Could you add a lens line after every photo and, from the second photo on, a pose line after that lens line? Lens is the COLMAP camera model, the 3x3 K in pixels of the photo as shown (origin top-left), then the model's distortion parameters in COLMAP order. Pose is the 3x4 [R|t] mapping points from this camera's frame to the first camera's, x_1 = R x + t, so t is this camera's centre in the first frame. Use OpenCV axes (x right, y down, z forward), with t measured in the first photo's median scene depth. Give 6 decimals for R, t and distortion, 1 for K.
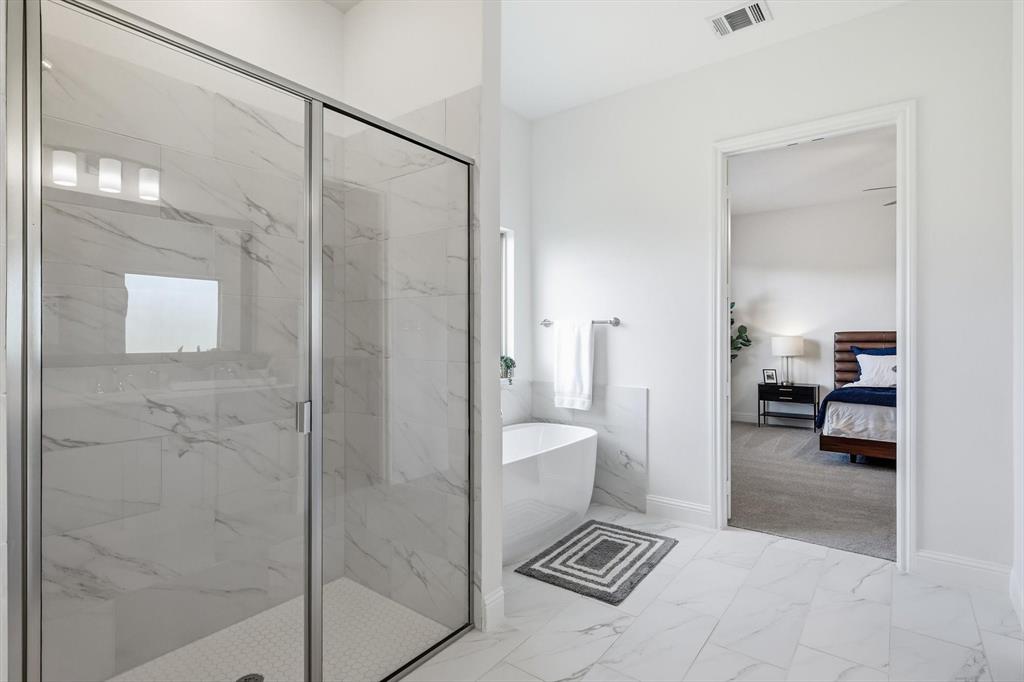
lens RADIAL K [[508.6, 0, 516.7], [0, 508.6, 331.7], [0, 0, 1]] dist [0.006552, -0.000835]
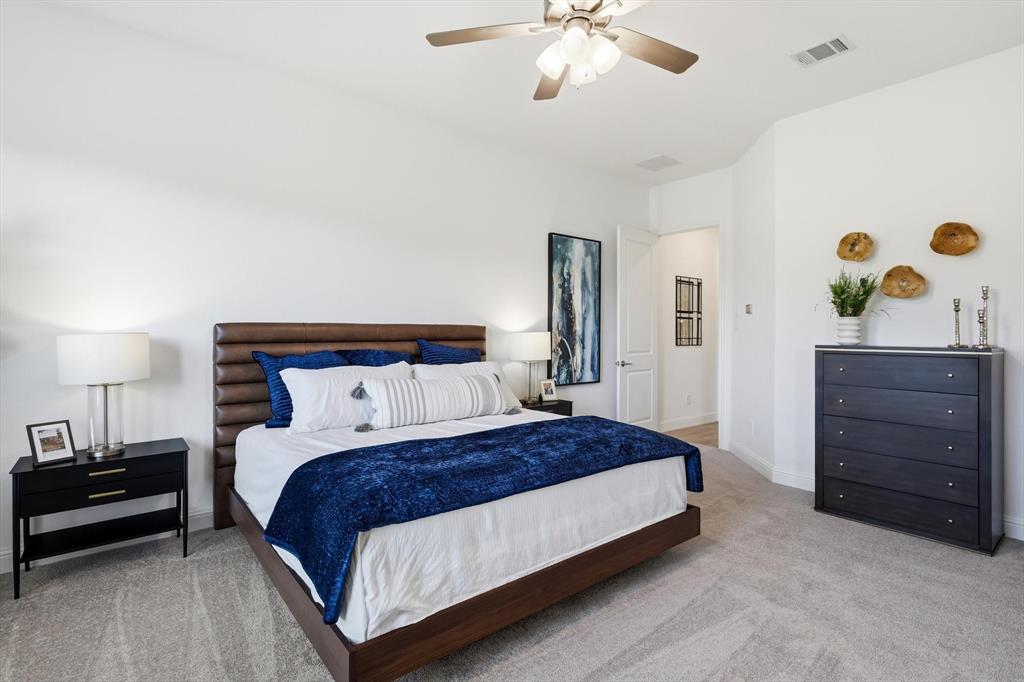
lens RADIAL K [[508.6, 0, 517.2], [0, 508.6, 334.1], [0, 0, 1]] dist [0.006552, -0.000835]
pose [[0.260084, -0.010407, 0.965530, 0.334650], [-0.004229, 0.999920, 0.011917, 0.005718], [-0.965577, -0.007182, 0.260019, 0.849004]]
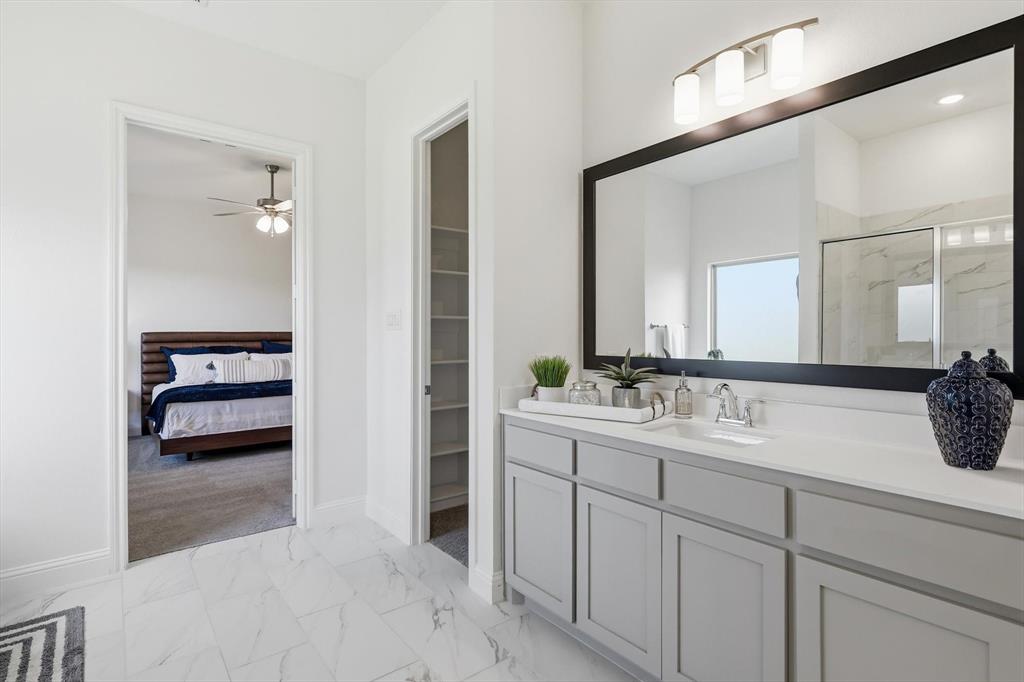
lens RADIAL K [[508.6, 0, 511.2], [0, 508.6, 335.3], [0, 0, 1]] dist [0.006552, -0.000835]
pose [[0.263901, -0.007407, 0.964521, -0.159878], [0.000637, 0.999972, 0.007505, -0.001028], [-0.964550, -0.001367, 0.263898, 0.115118]]
